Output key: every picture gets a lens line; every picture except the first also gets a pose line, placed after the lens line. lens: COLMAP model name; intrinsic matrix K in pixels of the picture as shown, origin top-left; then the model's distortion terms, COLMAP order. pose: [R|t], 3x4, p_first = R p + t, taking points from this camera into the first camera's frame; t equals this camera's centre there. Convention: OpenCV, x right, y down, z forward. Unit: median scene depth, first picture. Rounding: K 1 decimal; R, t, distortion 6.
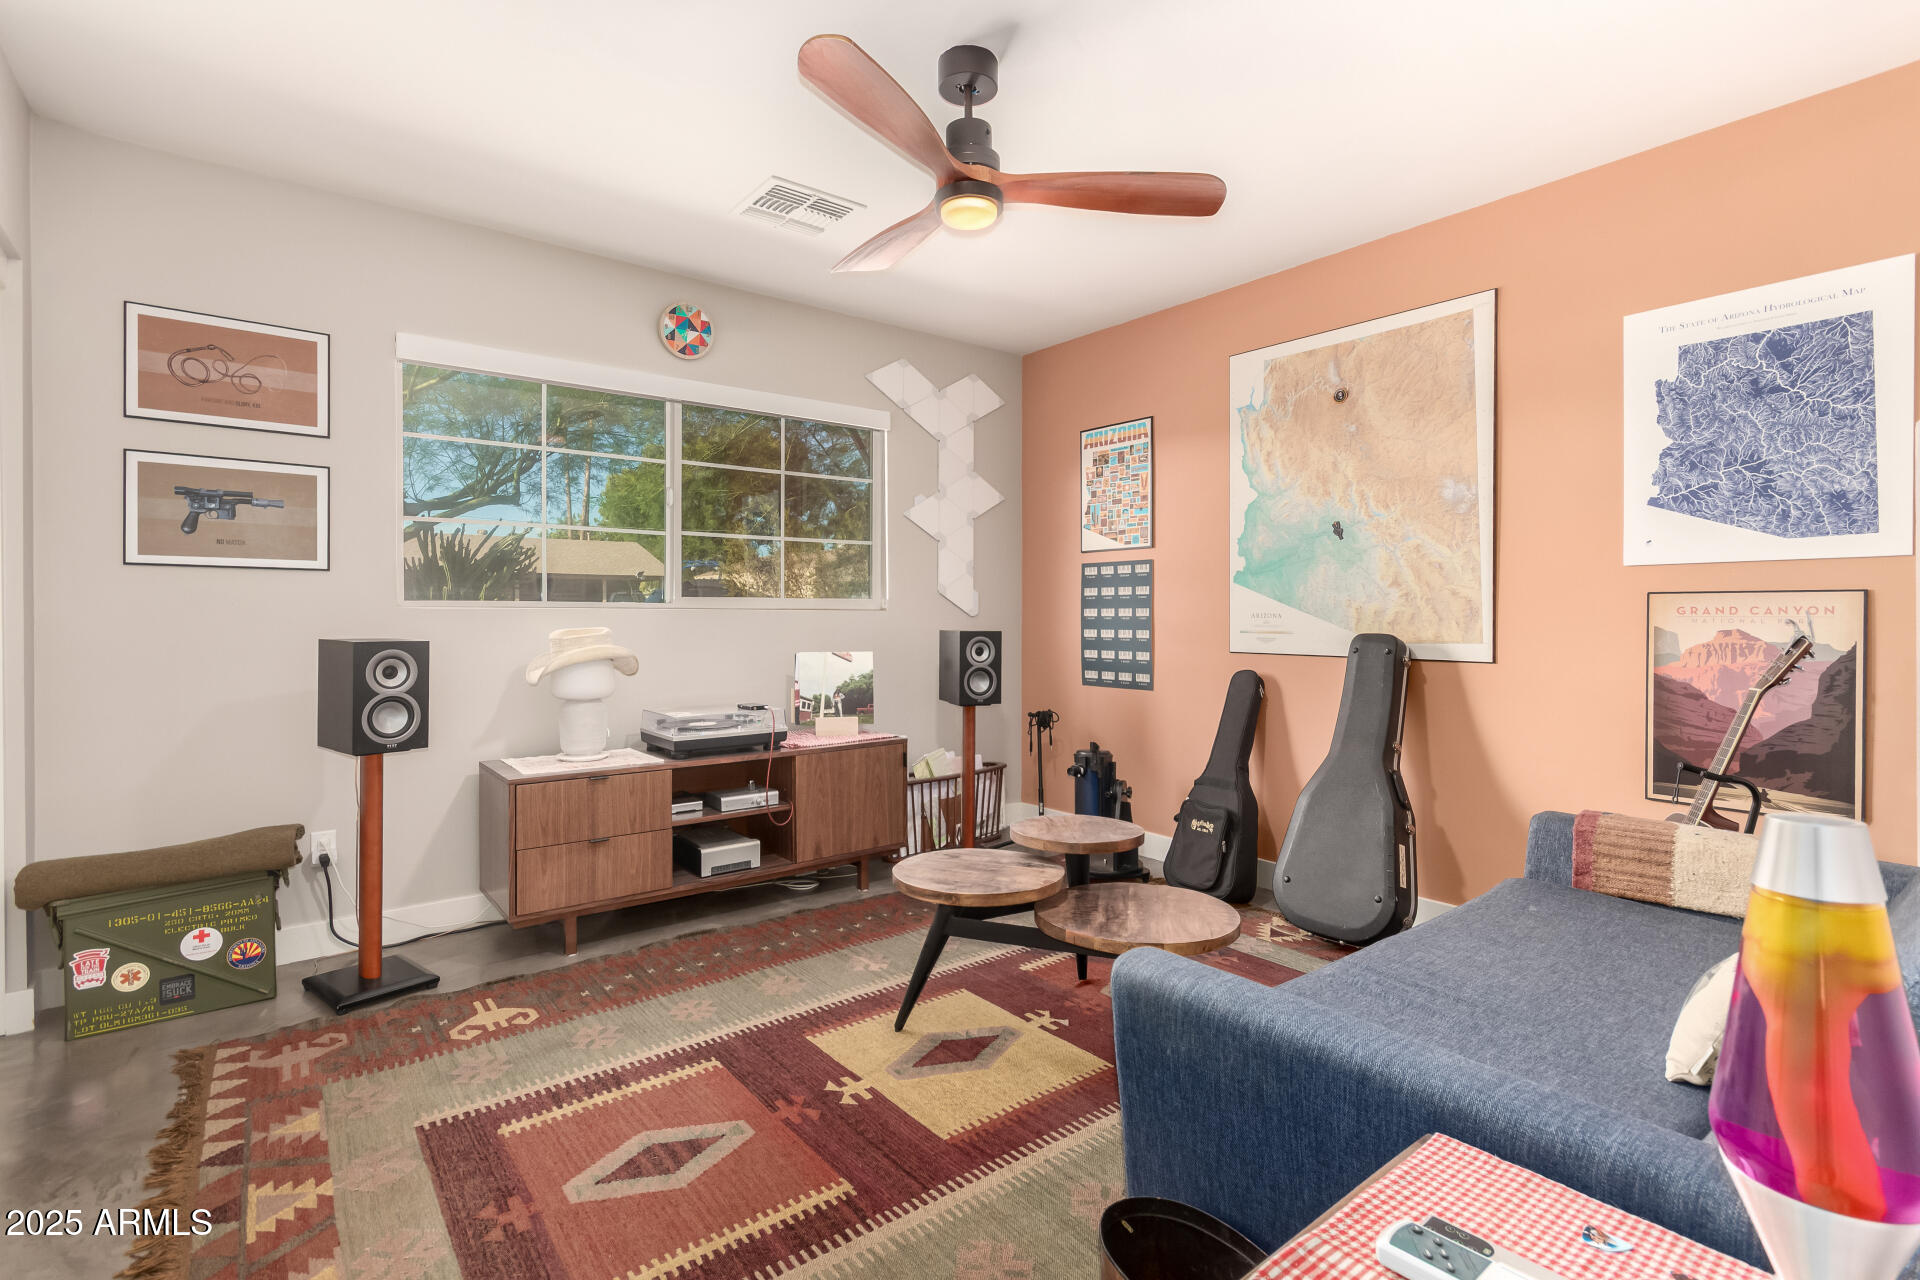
lens RADIAL K [[907.2, 0, 961.8], [0, 907.2, 623.0], [0, 0, 1]] dist [0.002234, -0.000533]
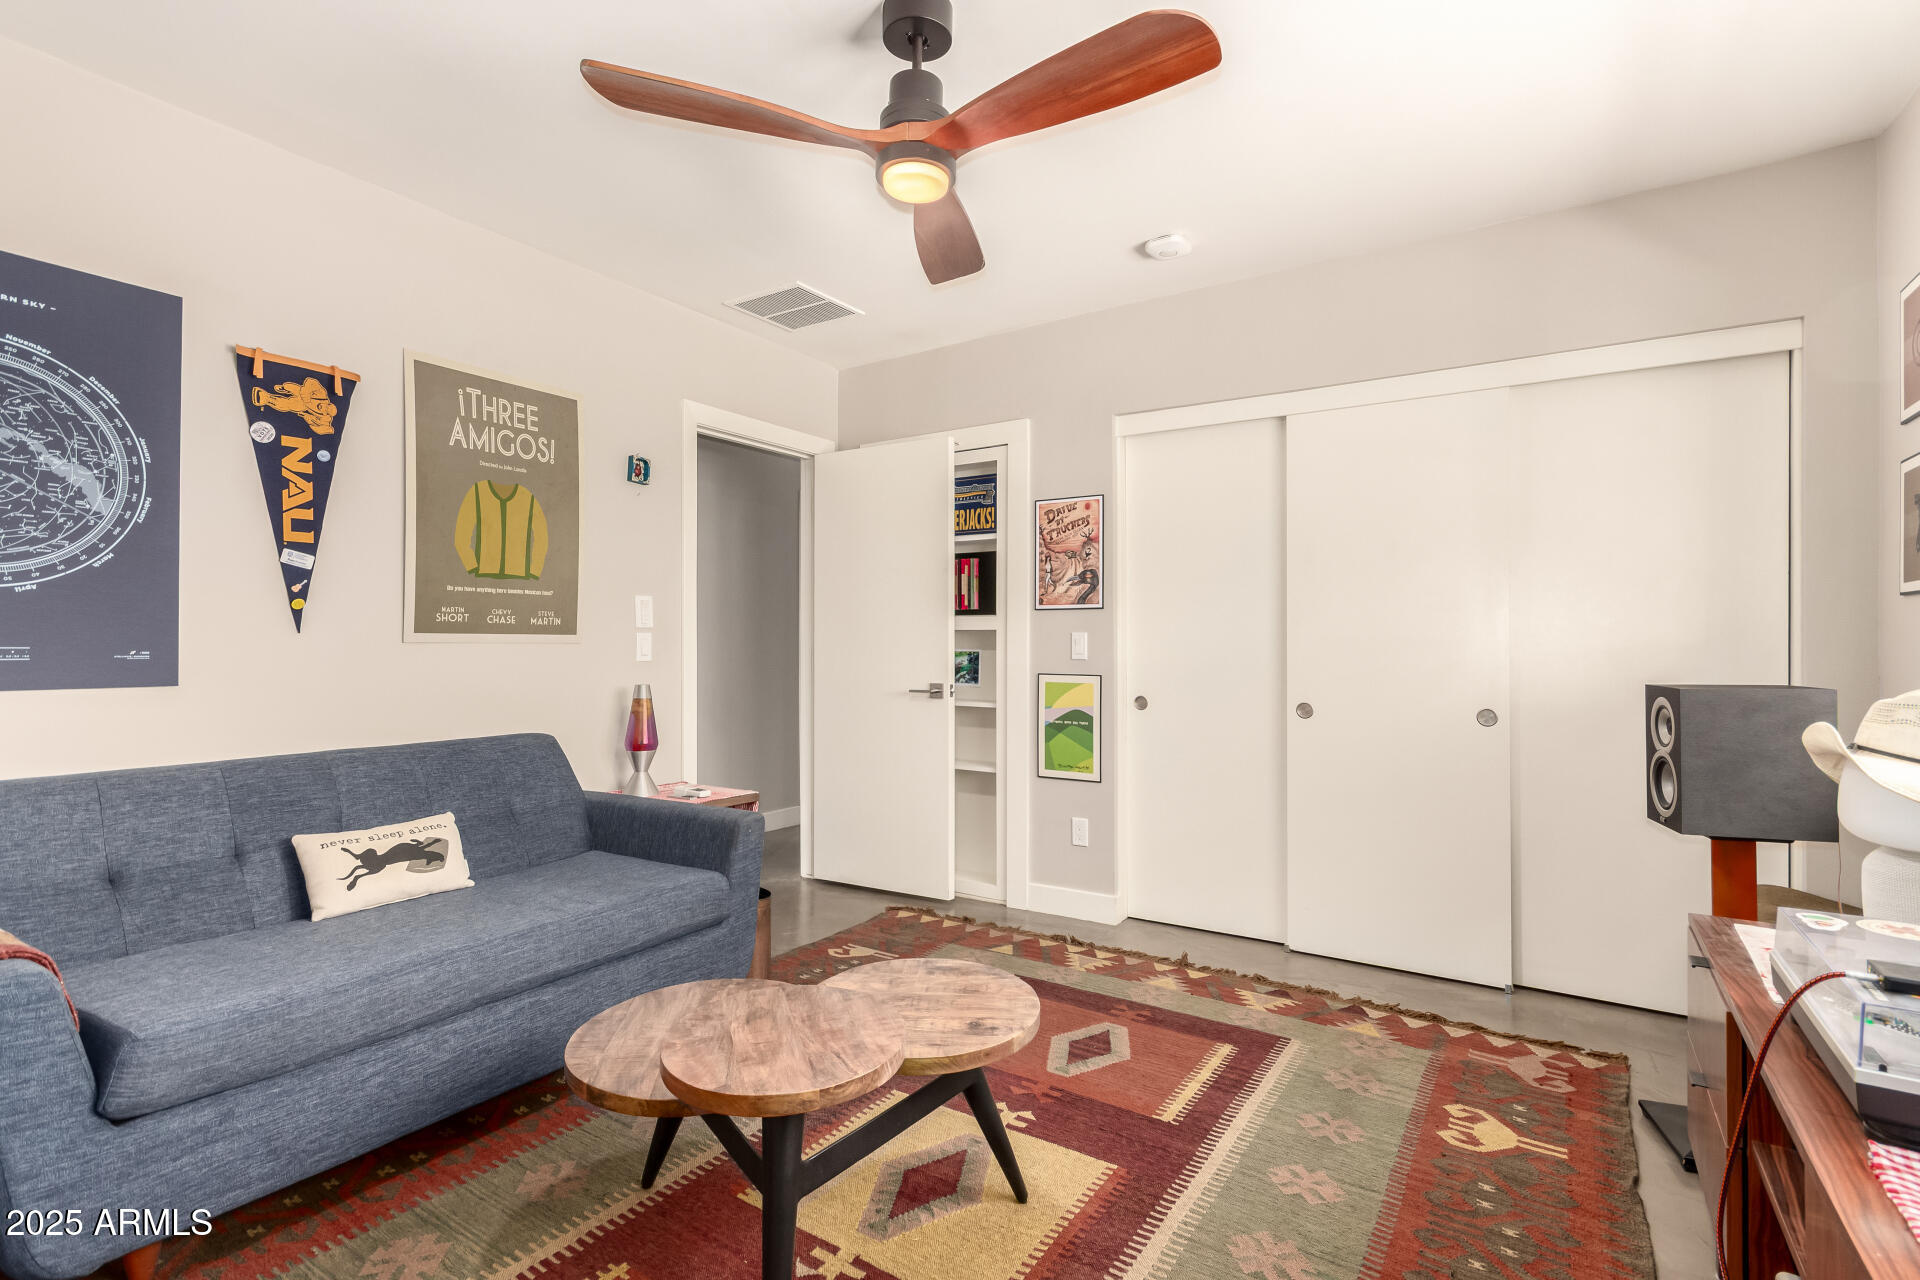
lens RADIAL K [[907.2, 0, 968.1], [0, 907.2, 650.9], [0, 0, 1]] dist [0.002234, -0.000533]
pose [[-0.945433, -0.002826, -0.325803, 0.243254], [-0.008041, 0.999860, 0.014661, -0.020213], [0.325716, 0.016481, -0.945324, 1.875764]]
